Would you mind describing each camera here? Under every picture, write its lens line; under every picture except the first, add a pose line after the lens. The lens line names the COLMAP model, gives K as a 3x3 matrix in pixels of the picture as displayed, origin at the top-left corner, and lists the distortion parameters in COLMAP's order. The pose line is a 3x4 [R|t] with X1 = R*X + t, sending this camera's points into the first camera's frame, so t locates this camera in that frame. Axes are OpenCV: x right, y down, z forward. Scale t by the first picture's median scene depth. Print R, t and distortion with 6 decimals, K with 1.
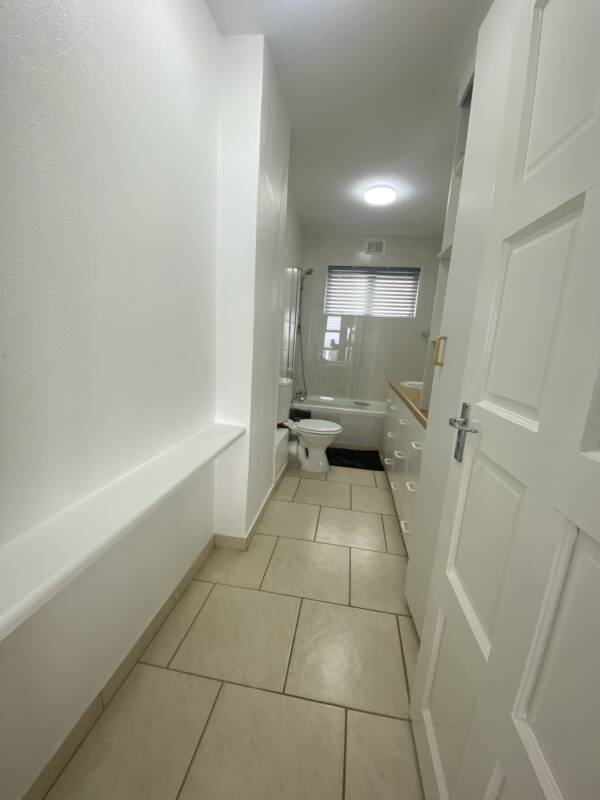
lens RADIAL K [[318.5, 0, 300.0], [0, 318.5, 400.0], [0, 0, 1]] dist [-0.000354, -0.000013]
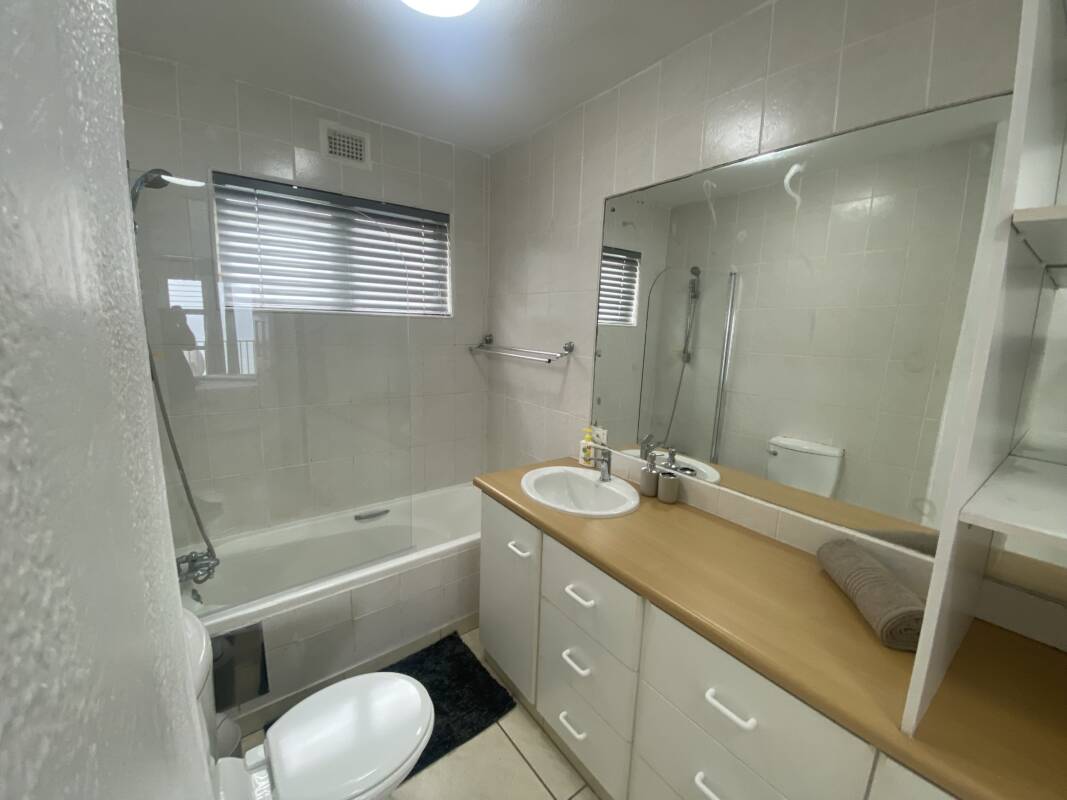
lens RADIAL K [[431.8, 0, 531.6], [0, 431.8, 397.4], [0, 0, 1]] dist [0.025832, -0.022405]
pose [[0.688918, -0.163044, 0.706264, -0.046809], [0.144278, 0.985721, 0.086822, -0.174337], [-0.710335, 0.042085, 0.702605, 0.445508]]
